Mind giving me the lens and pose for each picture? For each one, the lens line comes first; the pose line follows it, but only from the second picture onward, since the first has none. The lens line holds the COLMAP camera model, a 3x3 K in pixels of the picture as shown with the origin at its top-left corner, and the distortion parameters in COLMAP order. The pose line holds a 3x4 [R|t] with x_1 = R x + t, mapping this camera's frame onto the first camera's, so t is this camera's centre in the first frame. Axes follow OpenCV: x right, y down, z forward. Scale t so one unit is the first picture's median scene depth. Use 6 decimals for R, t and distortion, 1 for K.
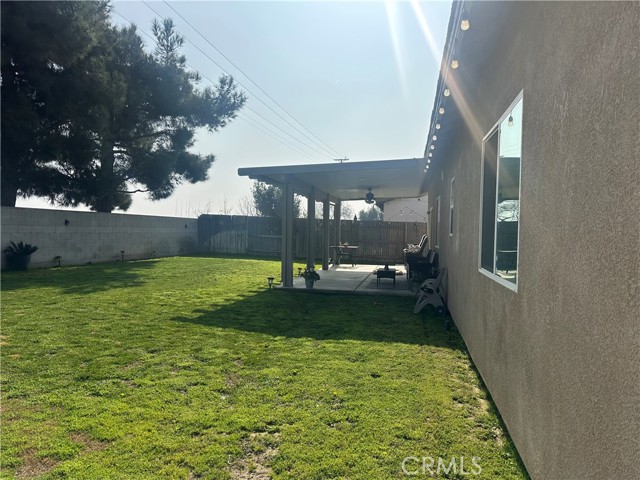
lens RADIAL K [[455.8, 0, 320.0], [0, 455.8, 240.0], [0, 0, 1]] dist [0.116730, -0.148753]
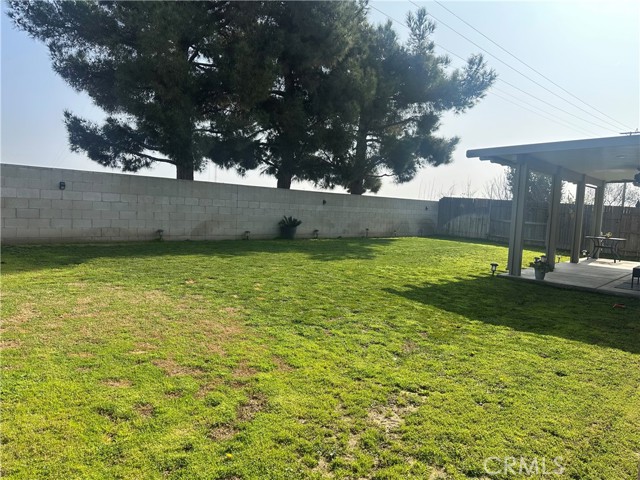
lens RADIAL K [[455.8, 0, 320.0], [0, 455.8, 240.0], [0, 0, 1]] dist [0.116730, -0.148753]
pose [[0.850945, 0.068394, -0.520783, 0.078465], [-0.049716, 0.997523, 0.049769, 0.001992], [0.522897, -0.016459, 0.852237, -0.018151]]
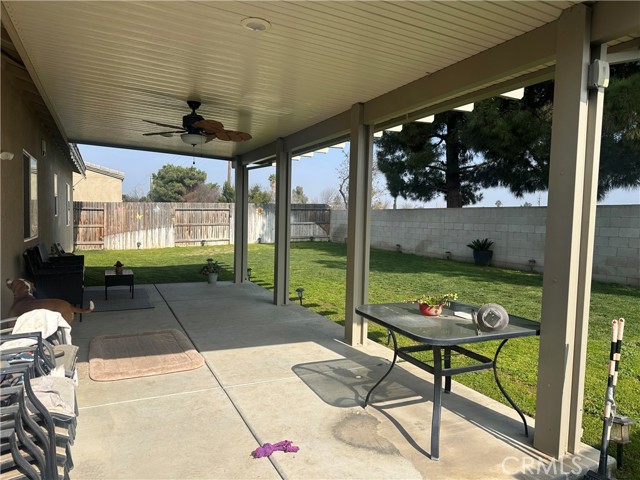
lens RADIAL K [[455.8, 0, 320.0], [0, 455.8, 240.0], [0, 0, 1]] dist [0.116730, -0.148753]
pose [[-0.764539, -0.000616, -0.644577, 0.496603], [-0.047575, 0.997326, 0.055476, -0.052750], [0.642820, 0.073080, -0.762524, 2.383842]]
